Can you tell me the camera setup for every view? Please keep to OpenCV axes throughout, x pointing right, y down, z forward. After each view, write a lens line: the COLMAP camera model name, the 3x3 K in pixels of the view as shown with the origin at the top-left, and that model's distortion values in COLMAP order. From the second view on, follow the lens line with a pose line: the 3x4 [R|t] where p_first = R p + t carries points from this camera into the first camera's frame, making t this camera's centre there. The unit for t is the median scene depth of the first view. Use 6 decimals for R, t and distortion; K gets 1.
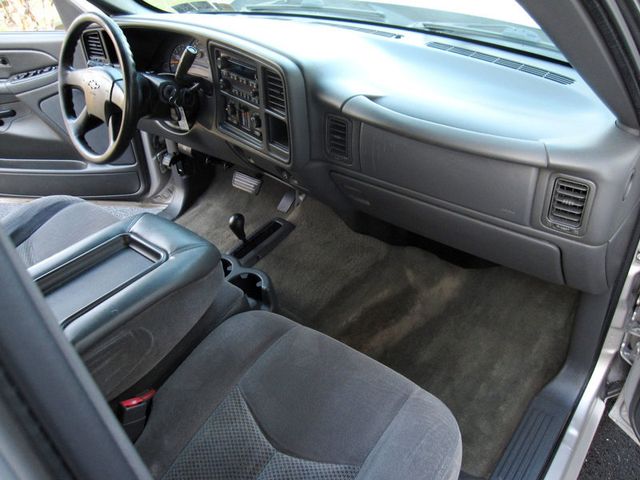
lens RADIAL K [[529.5, 0, 323.8], [0, 529.5, 237.5], [0, 0, 1]] dist [-0.057922, 0.009403]
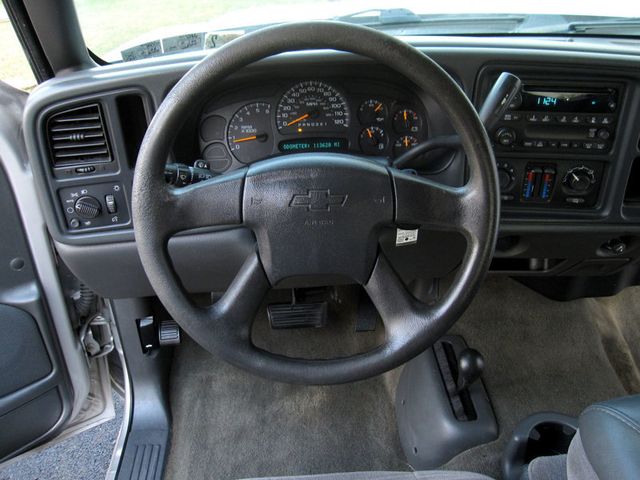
lens RADIAL K [[529.5, 0, 323.8], [0, 529.5, 237.5], [0, 0, 1]] dist [-0.057922, 0.009403]
pose [[0.714107, -0.310829, 0.627245, -0.769866], [0.382194, 0.923804, 0.022666, -0.299244], [-0.586497, 0.223543, 0.778492, 0.751896]]
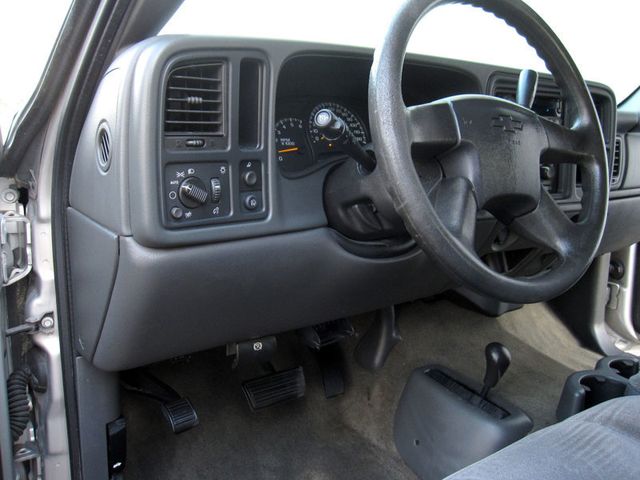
lens RADIAL K [[531.8, 0, 320.0], [0, 531.8, 240.0], [0, 0, 1]] dist [-0.046344, 0.011115]
pose [[0.255446, -0.139138, 0.956759, -1.011467], [0.530829, 0.847277, -0.018510, -0.312949], [-0.808065, 0.512604, 0.290292, 1.150869]]
